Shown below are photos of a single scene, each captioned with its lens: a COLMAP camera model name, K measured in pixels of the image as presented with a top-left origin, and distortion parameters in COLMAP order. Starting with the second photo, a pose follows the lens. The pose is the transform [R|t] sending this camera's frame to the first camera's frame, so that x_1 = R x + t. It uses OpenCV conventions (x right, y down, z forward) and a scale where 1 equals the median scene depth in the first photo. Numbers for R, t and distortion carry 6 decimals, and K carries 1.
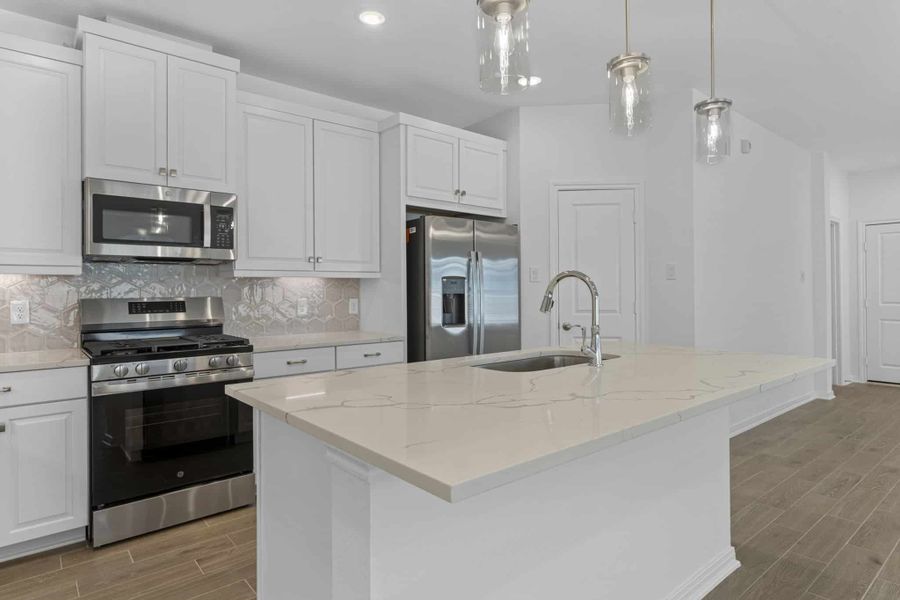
lens RADIAL K [[506.9, 0, 451.0], [0, 506.9, 293.0], [0, 0, 1]] dist [0.003700, -0.002388]
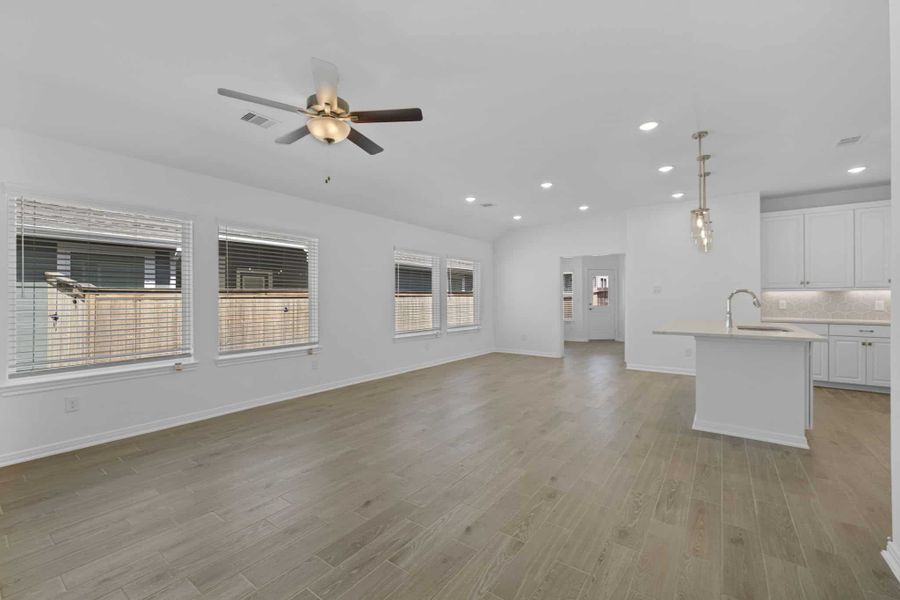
lens RADIAL K [[375.3, 0, 452.8], [0, 375.3, 298.6], [0, 0, 1]] dist [-0.004230, -0.000334]
pose [[-0.967788, 0.006085, -0.251692, 1.391044], [0.005545, 0.999981, 0.002853, -0.008353], [0.251705, 0.001366, -0.967803, 1.634871]]
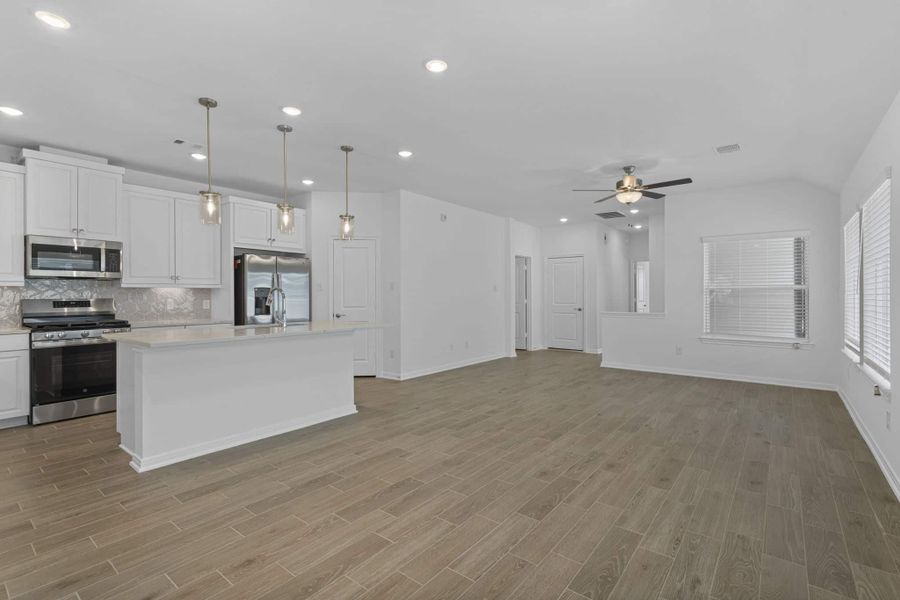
lens RADIAL K [[415.4, 0, 447.7], [0, 415.4, 297.1], [0, 0, 1]] dist [0.001152, 0.000560]
pose [[0.979948, 0.002863, 0.199234, 0.431814], [-0.002777, 0.999996, -0.000709, 0.000818], [-0.199235, 0.000142, 0.979952, -0.708552]]
